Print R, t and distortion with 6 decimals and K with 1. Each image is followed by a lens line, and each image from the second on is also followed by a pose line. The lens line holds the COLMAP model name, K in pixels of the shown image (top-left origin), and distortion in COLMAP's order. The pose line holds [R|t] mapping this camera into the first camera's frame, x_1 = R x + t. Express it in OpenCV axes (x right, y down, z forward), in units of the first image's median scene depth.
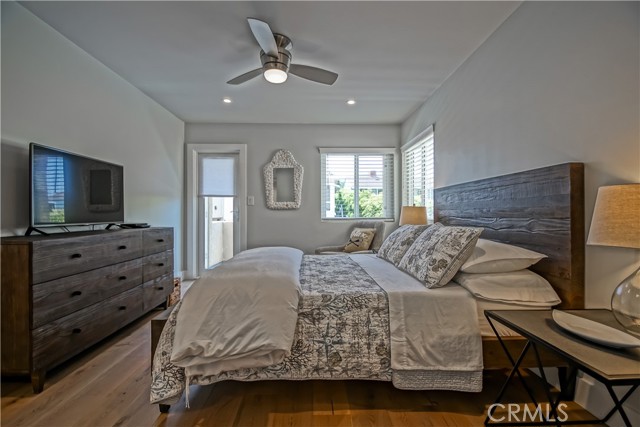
lens RADIAL K [[291.9, 0, 317.7], [0, 291.9, 227.9], [0, 0, 1]] dist [-0.000231, -0.000492]
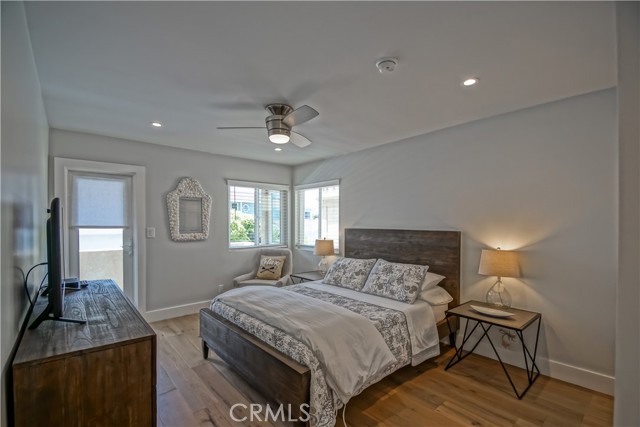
lens RADIAL K [[290.8, 0, 318.6], [0, 290.8, 239.6], [0, 0, 1]] dist [-0.000447, -0.000985]
pose [[0.763174, -0.035994, 0.645190, -0.413202], [0.024213, 0.999339, 0.027110, -0.084987], [-0.645740, -0.005068, 0.763541, 0.020081]]
